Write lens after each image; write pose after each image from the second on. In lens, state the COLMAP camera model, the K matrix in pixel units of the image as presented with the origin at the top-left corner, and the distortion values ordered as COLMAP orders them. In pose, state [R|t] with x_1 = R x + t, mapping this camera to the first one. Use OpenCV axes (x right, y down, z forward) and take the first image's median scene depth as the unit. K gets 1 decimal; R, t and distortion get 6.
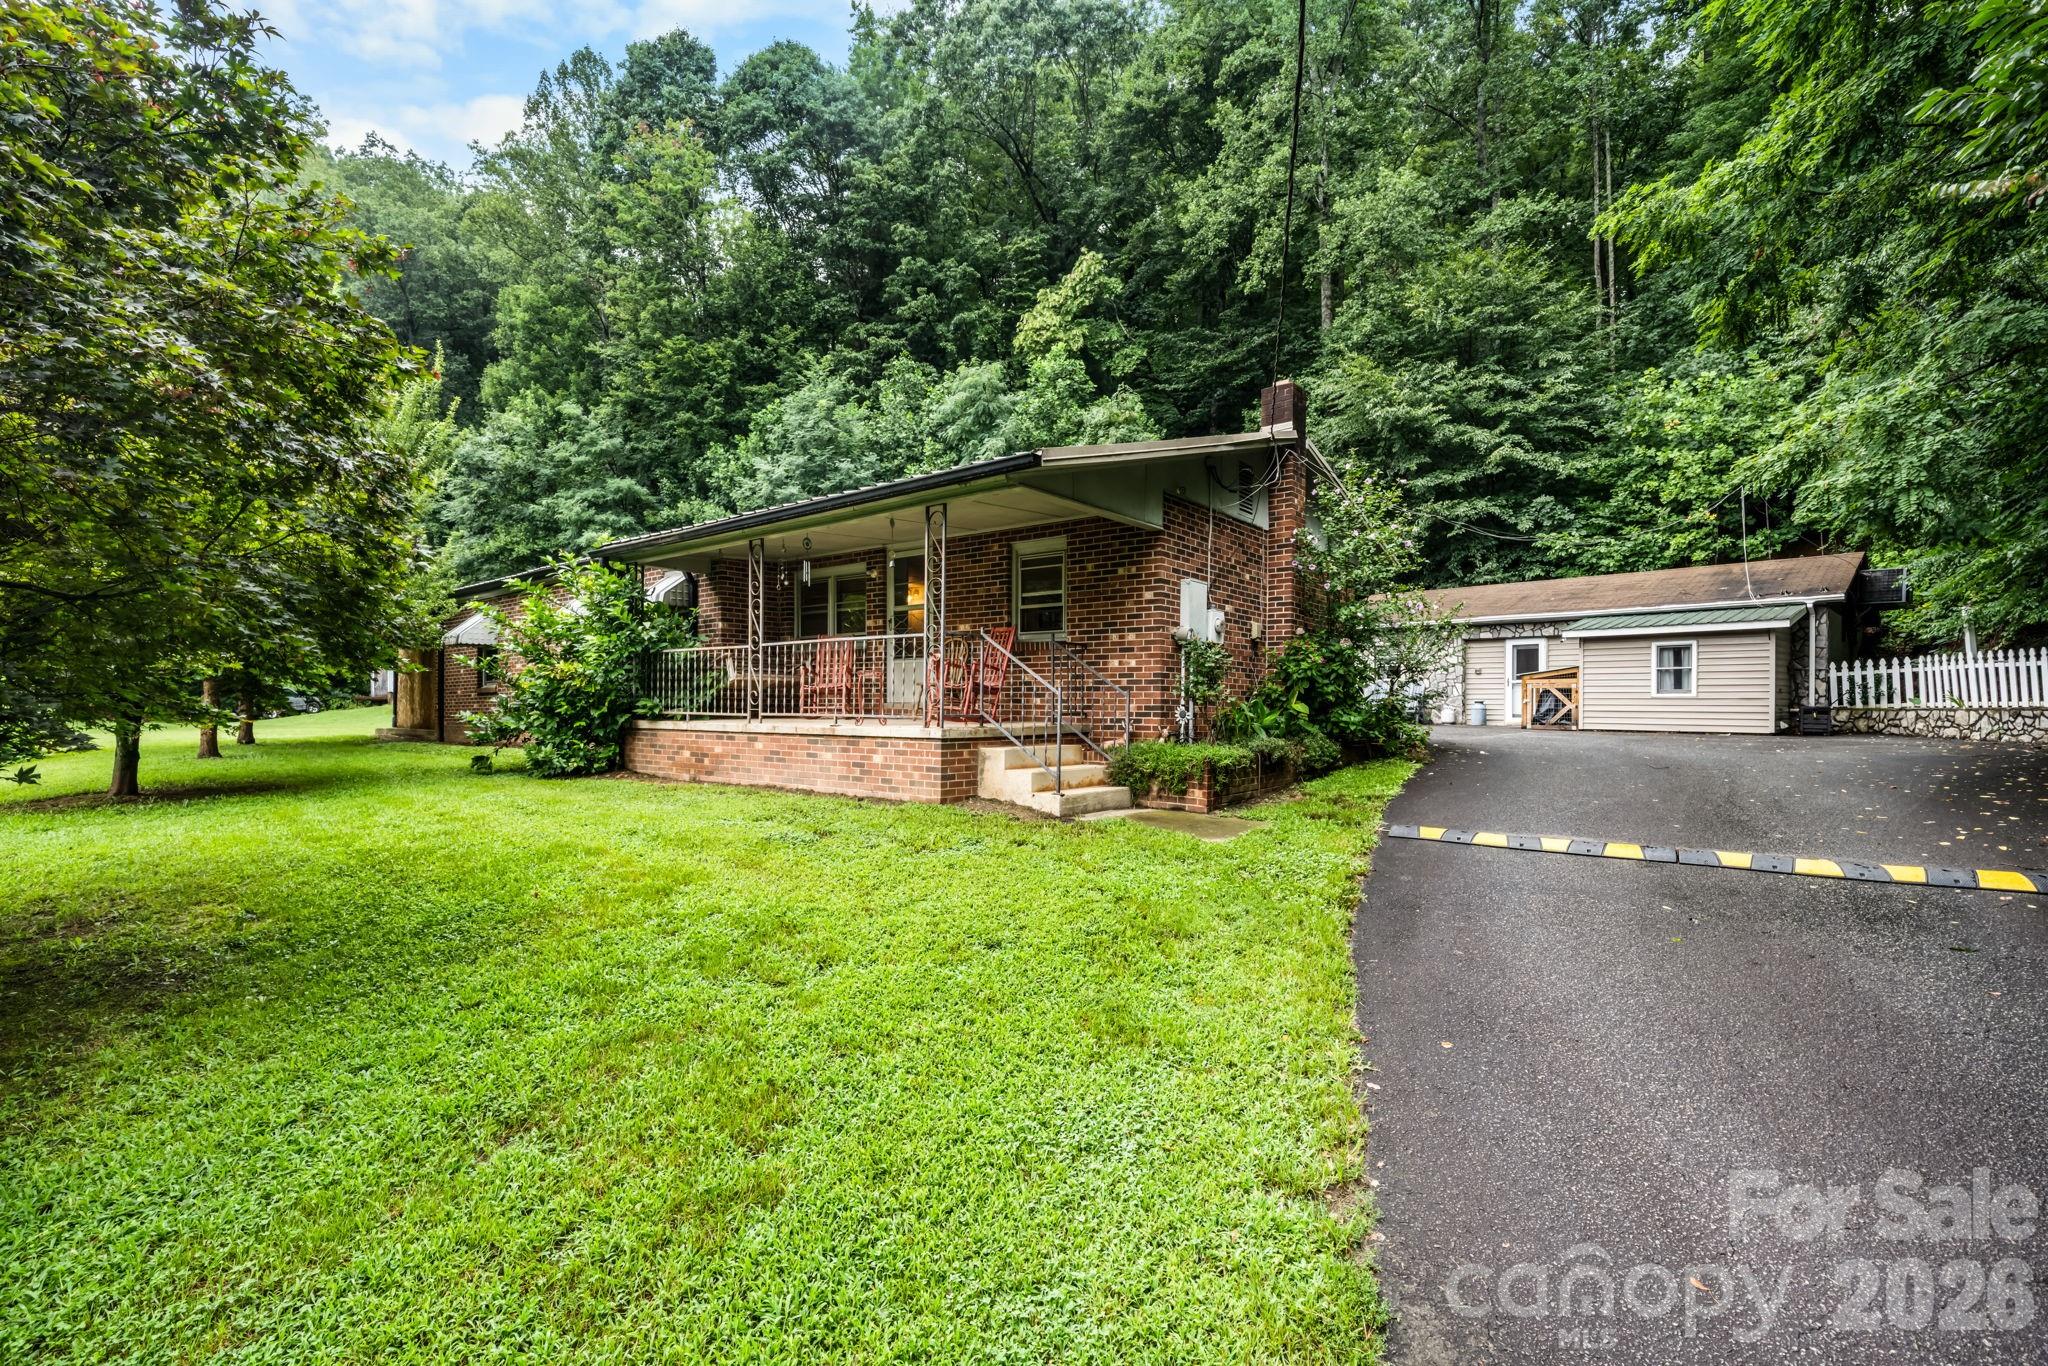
lens RADIAL K [[907.7, 0, 1020.3], [0, 907.7, 703.1], [0, 0, 1]] dist [0.001916, 0.000557]
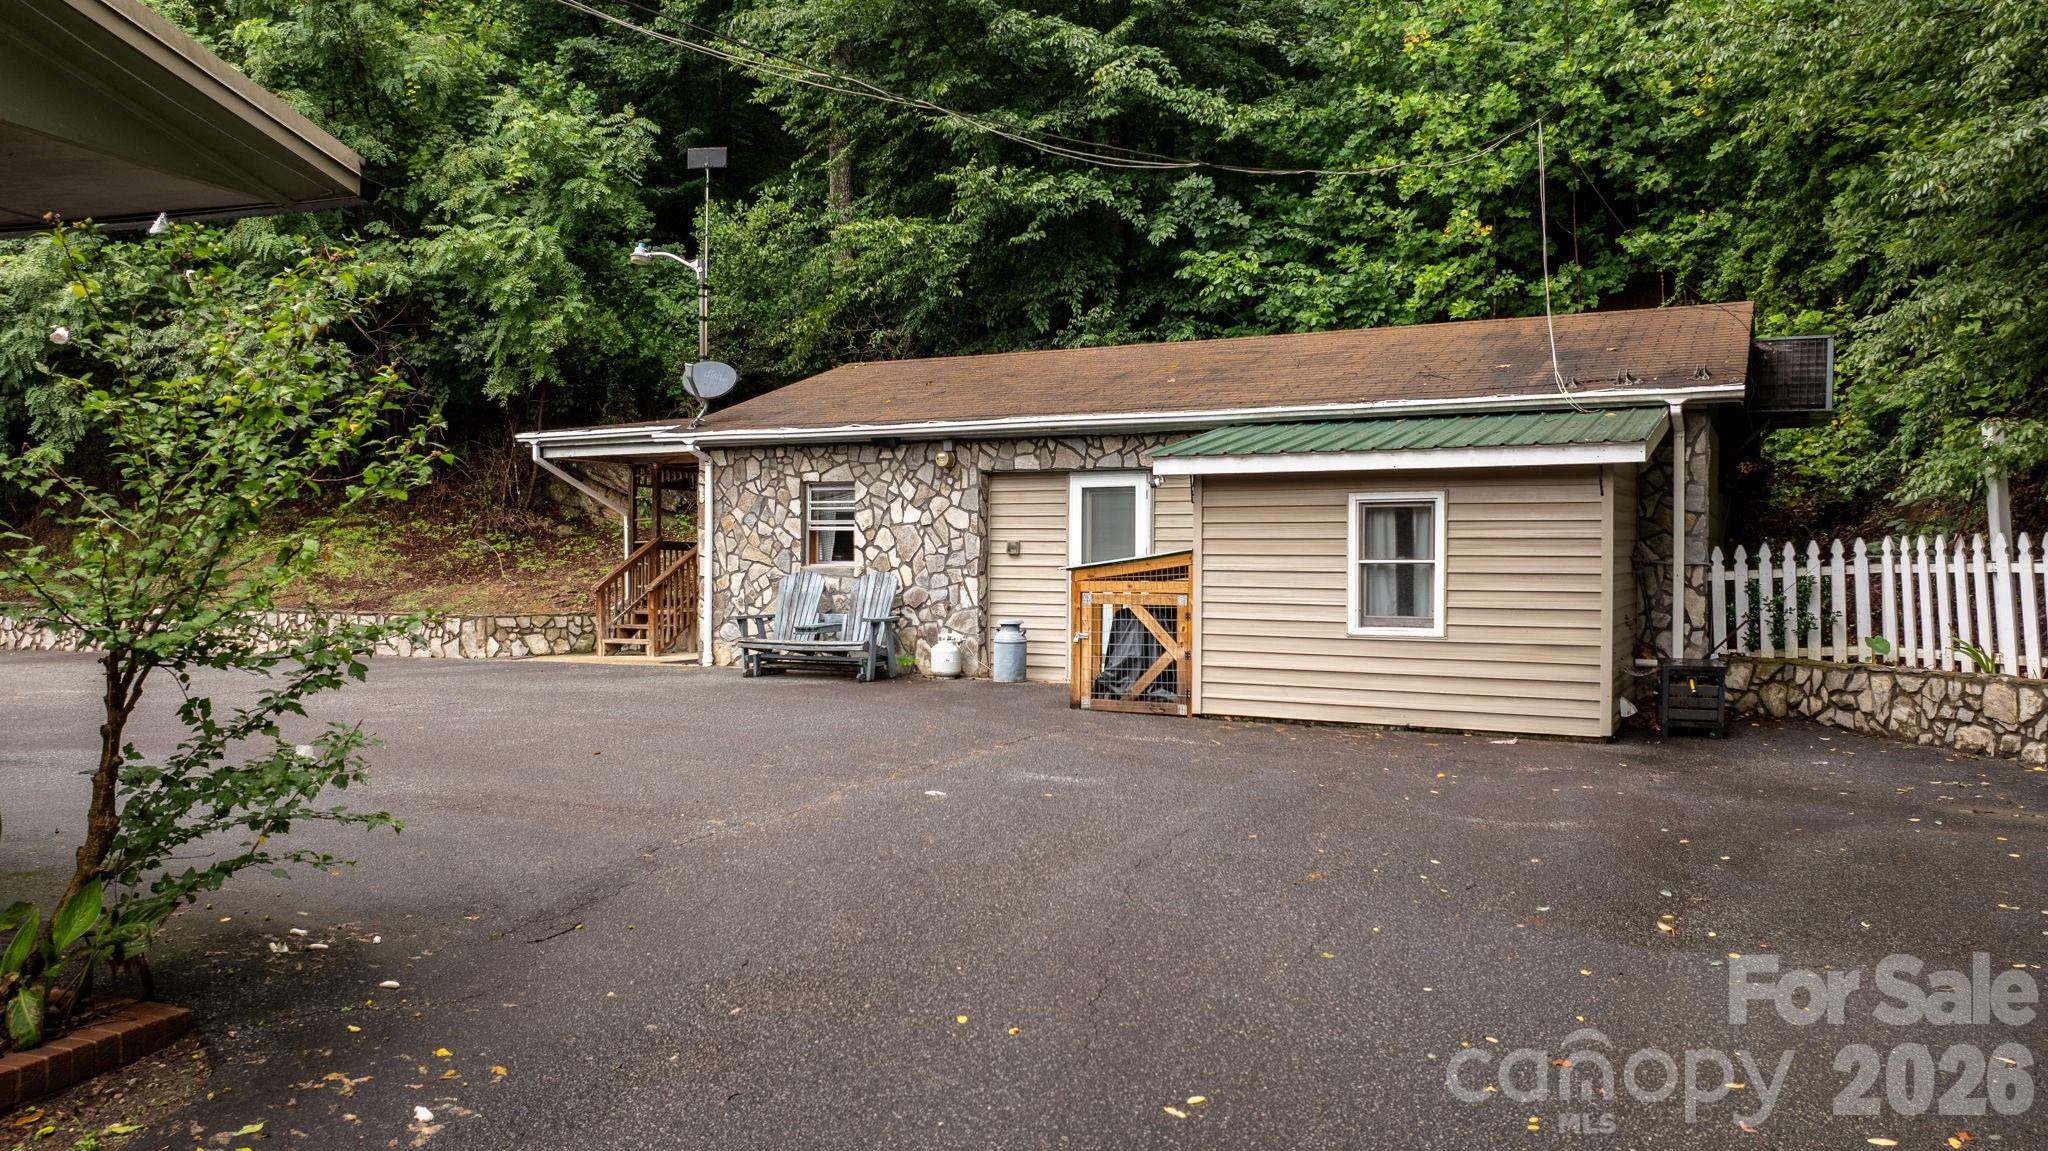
lens RADIAL K [[1445.6, 0, 1027.1], [0, 1445.6, 571.4], [0, 0, 1]] dist [-0.013437, -0.002530]
pose [[0.943077, -0.004988, 0.332537, 0.370936], [0.000558, 0.999910, 0.013417, -0.043015], [-0.332574, -0.012467, 0.942995, 0.478052]]
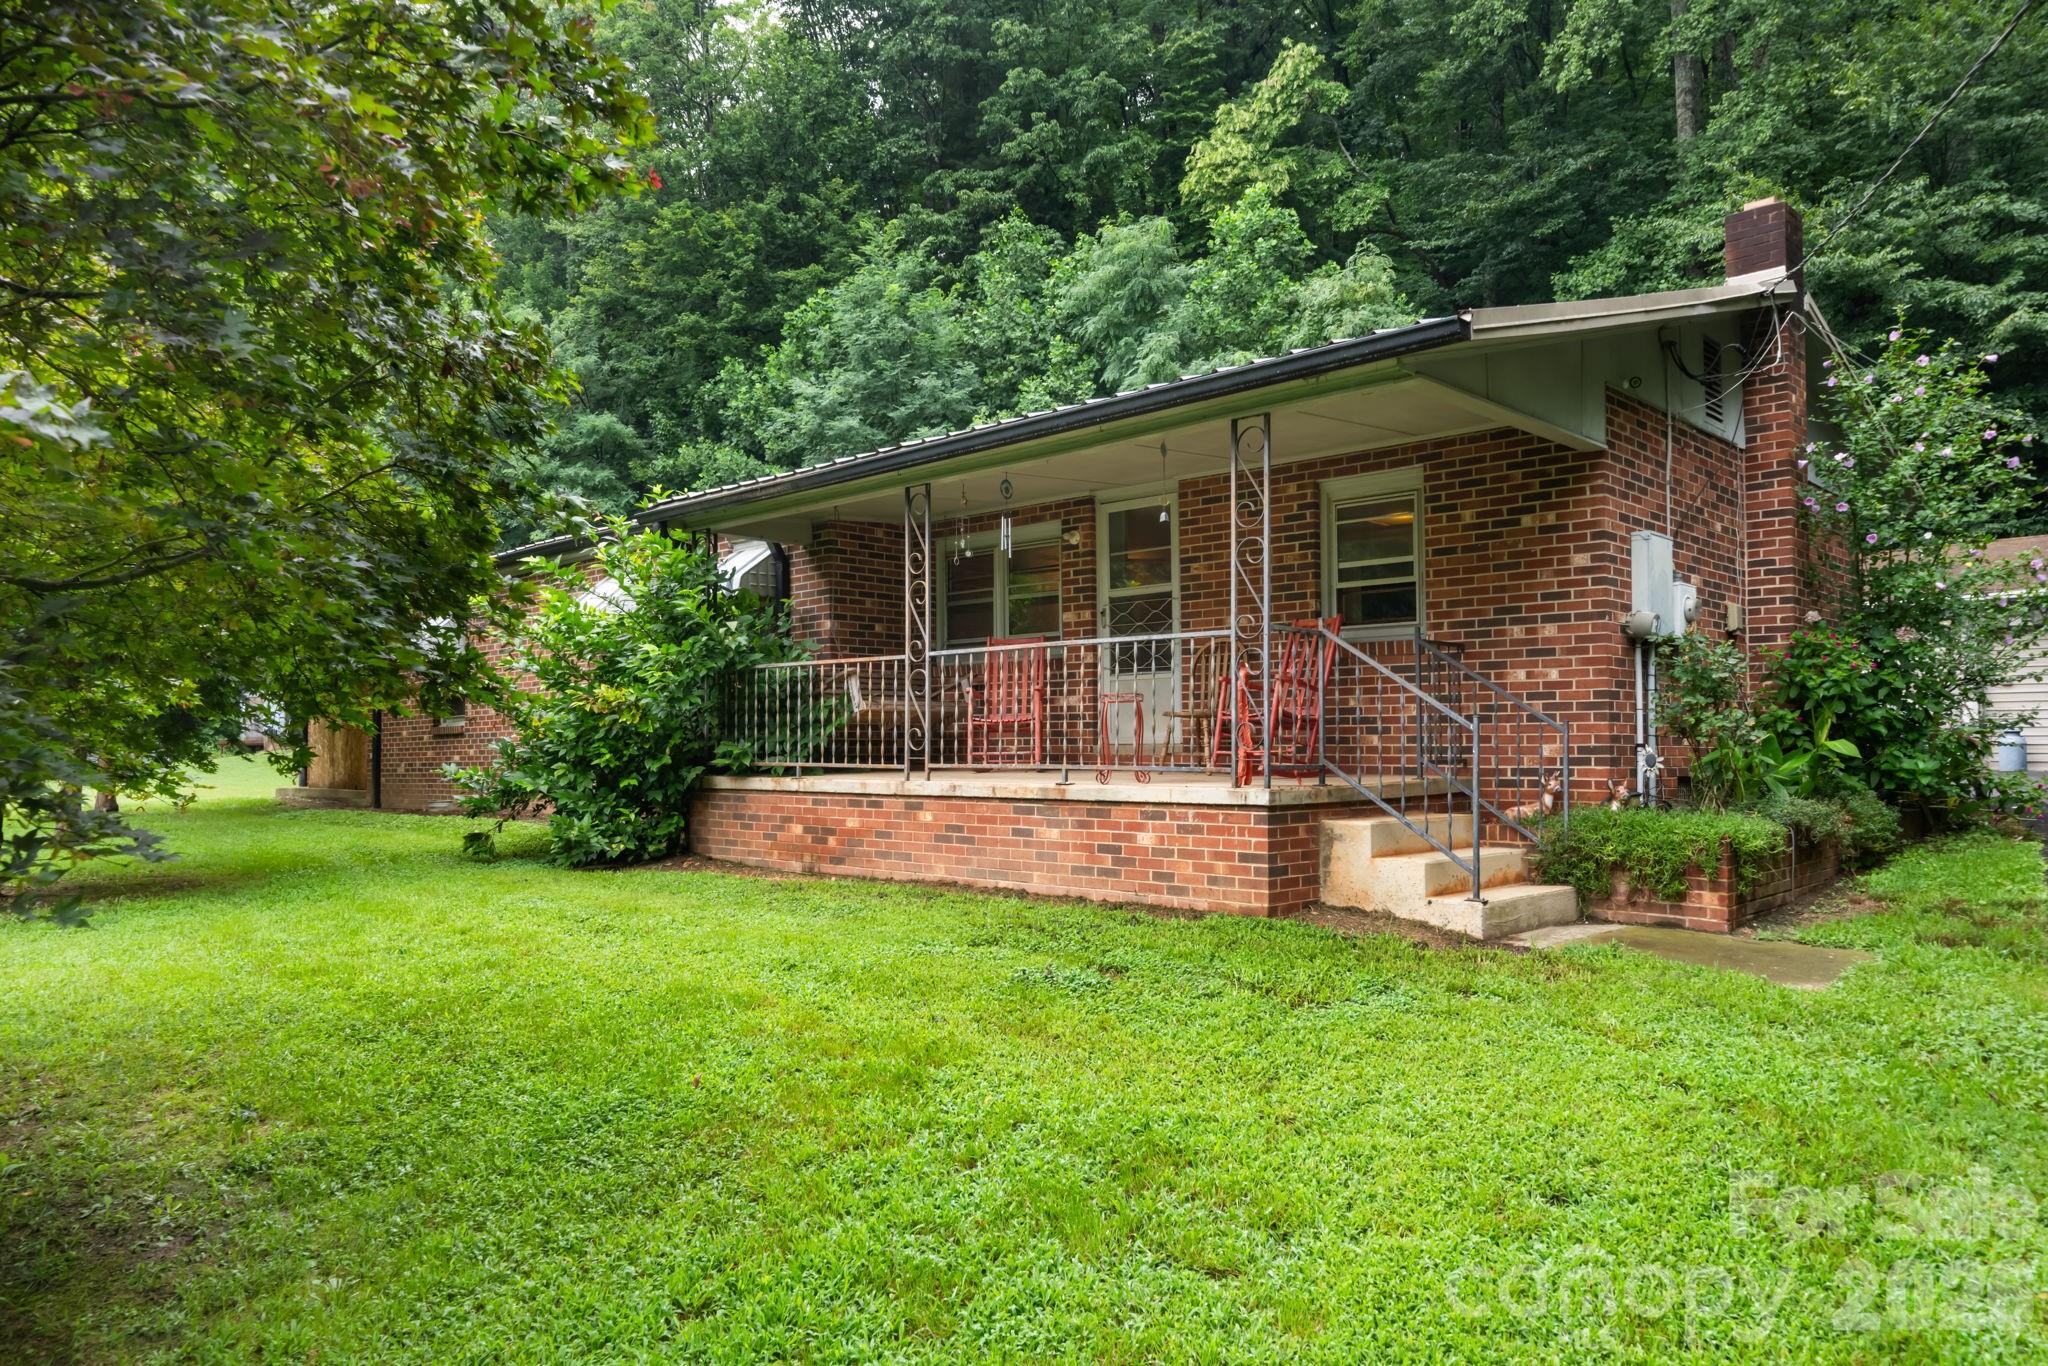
lens RADIAL K [[1377.4, 0, 1022.8], [0, 1377.4, 691.0], [0, 0, 1]] dist [0.002587, 0.002659]
pose [[0.995470, -0.013386, -0.094129, -0.076172], [0.010028, 0.999299, -0.036060, -0.002413], [0.094546, 0.034953, 0.994907, 0.040183]]
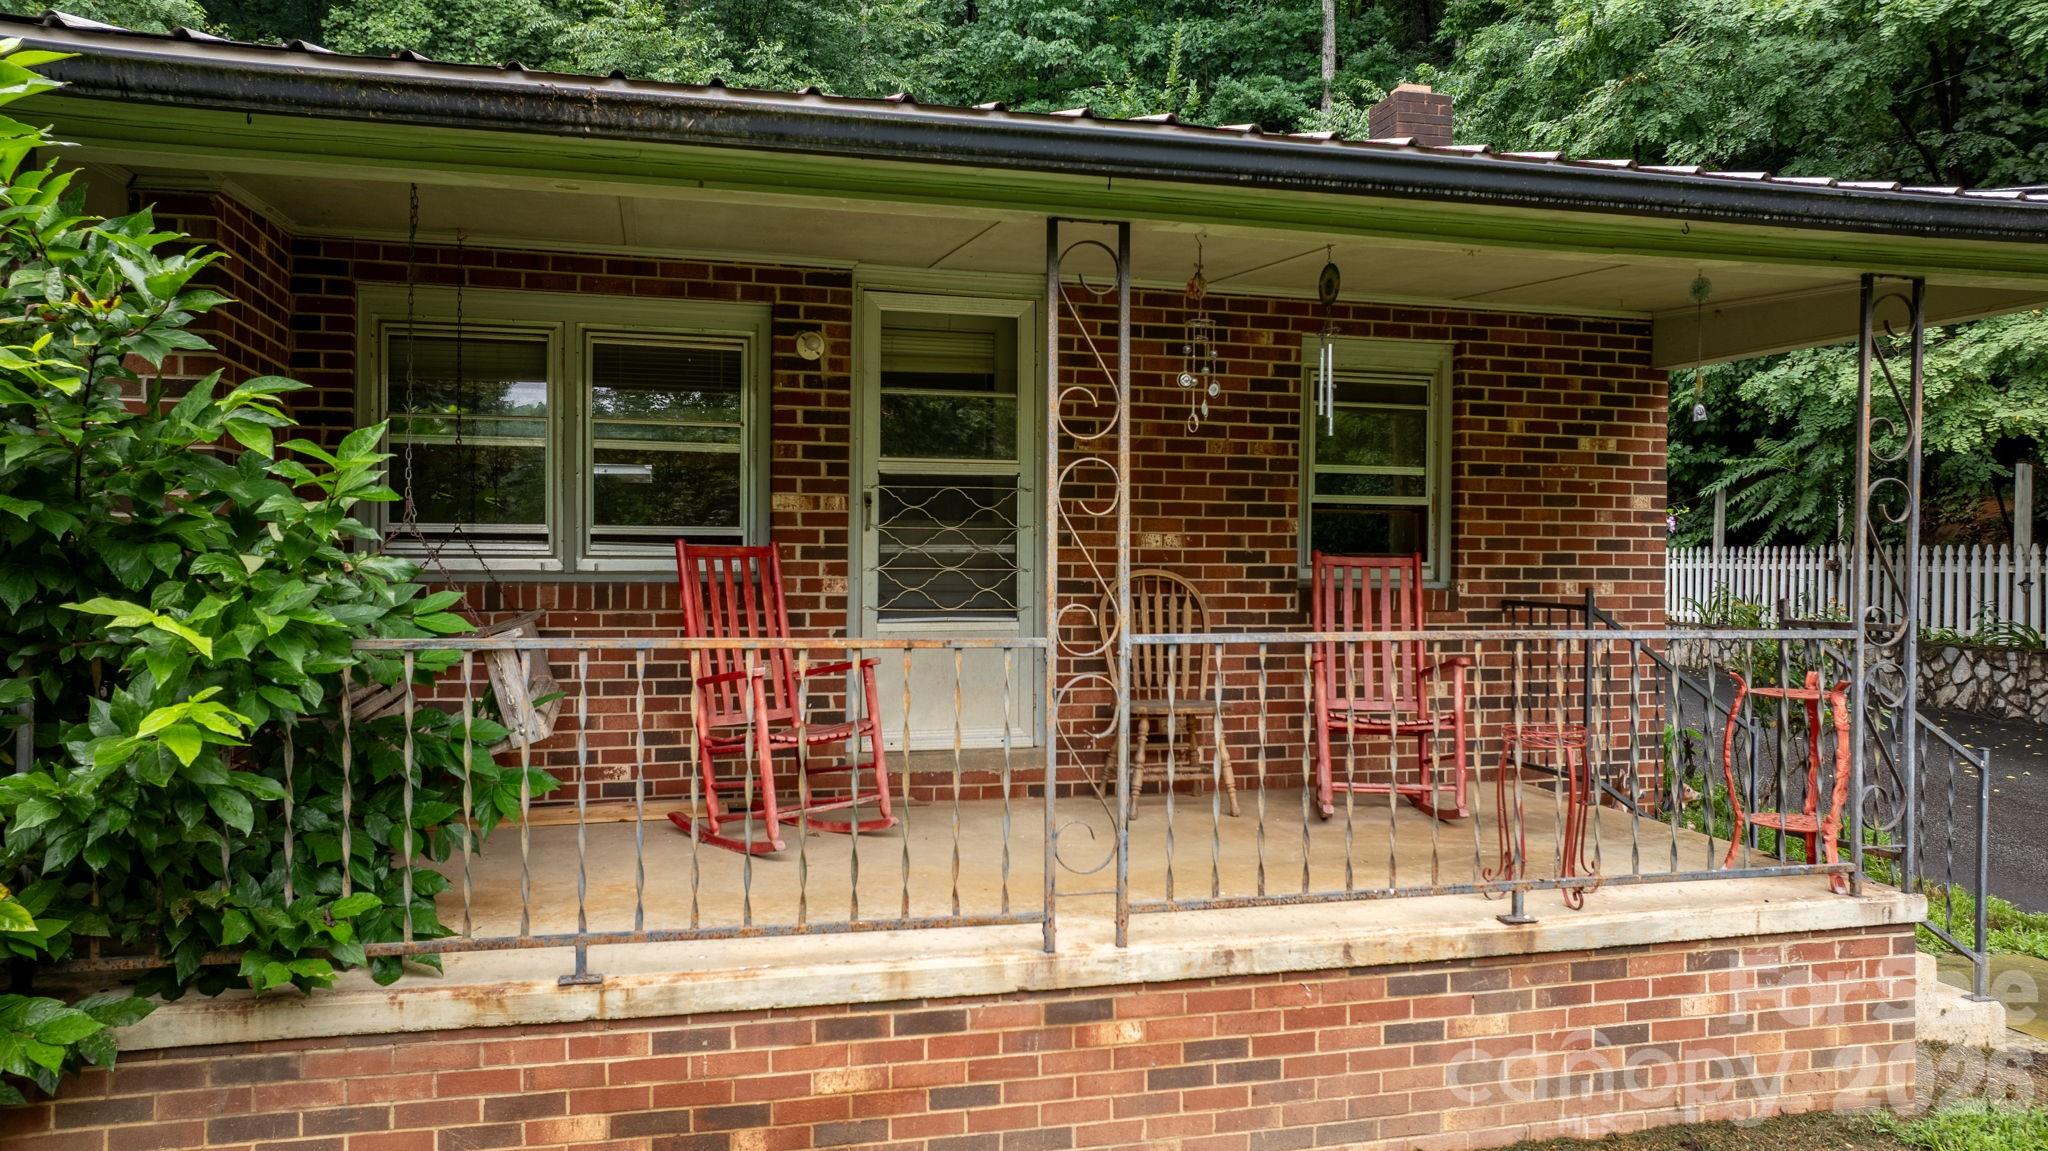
lens RADIAL K [[1445.6, 0, 1019.3], [0, 1445.6, 565.9], [0, 0, 1]] dist [-0.013437, -0.002530]
pose [[0.590291, -0.010187, 0.807126, -0.364780], [-0.008409, 0.999788, 0.018769, -0.053595], [-0.807147, -0.017866, 0.590080, 0.450316]]
